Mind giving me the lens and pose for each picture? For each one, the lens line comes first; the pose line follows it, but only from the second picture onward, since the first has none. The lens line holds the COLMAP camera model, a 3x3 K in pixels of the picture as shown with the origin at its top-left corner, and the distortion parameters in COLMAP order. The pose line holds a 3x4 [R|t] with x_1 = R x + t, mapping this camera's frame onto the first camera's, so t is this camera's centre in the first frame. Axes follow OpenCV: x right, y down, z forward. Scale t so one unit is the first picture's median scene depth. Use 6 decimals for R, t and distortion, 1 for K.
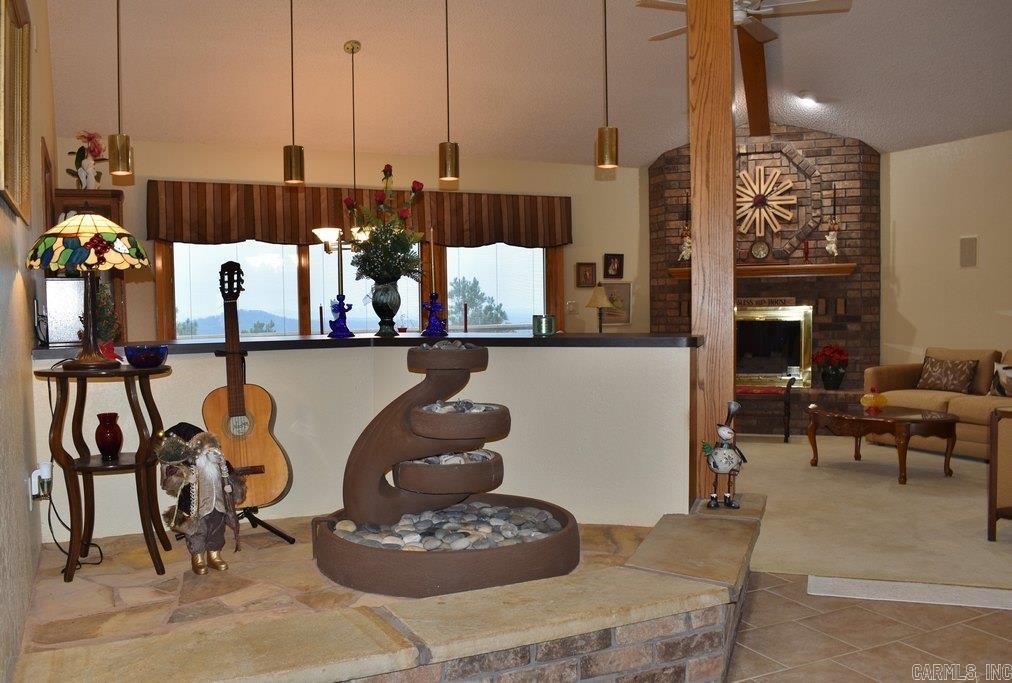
lens RADIAL K [[856.8, 0, 506.0], [0, 856.8, 341.5], [0, 0, 1]] dist [-0.069739, -0.000208]
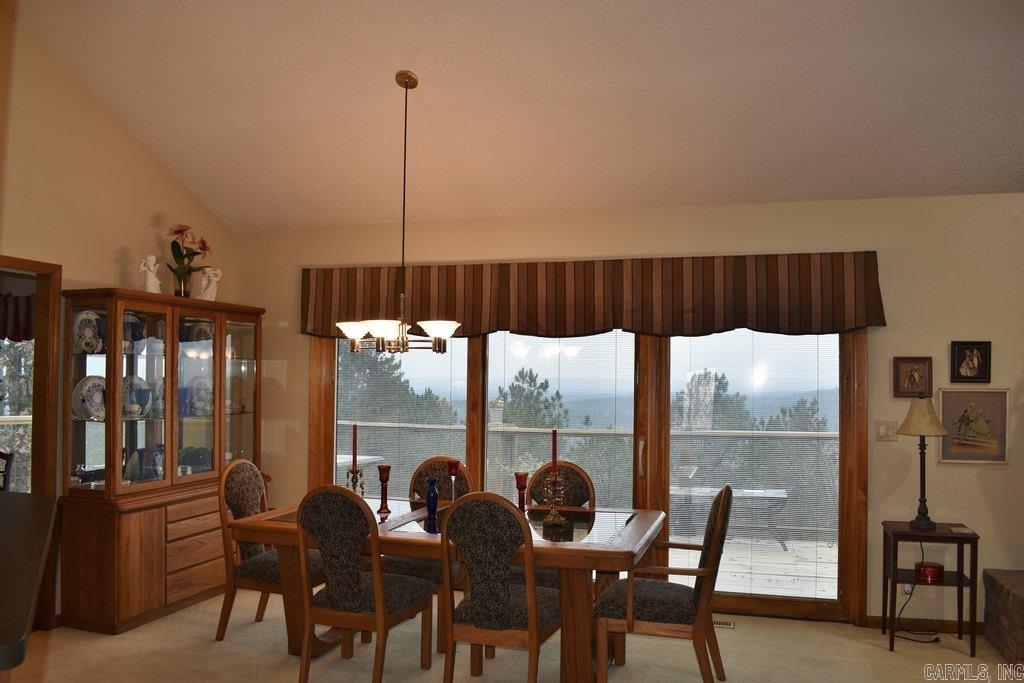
lens RADIAL K [[810.1, 0, 512.0], [0, 810.1, 341.5], [0, 0, 1]] dist [-0.085761, 0.005362]
pose [[0.746453, -0.006256, -0.665409, 0.269680], [-0.049564, 0.996656, -0.064970, -0.055728], [0.663590, 0.081477, 0.743646, 0.418632]]
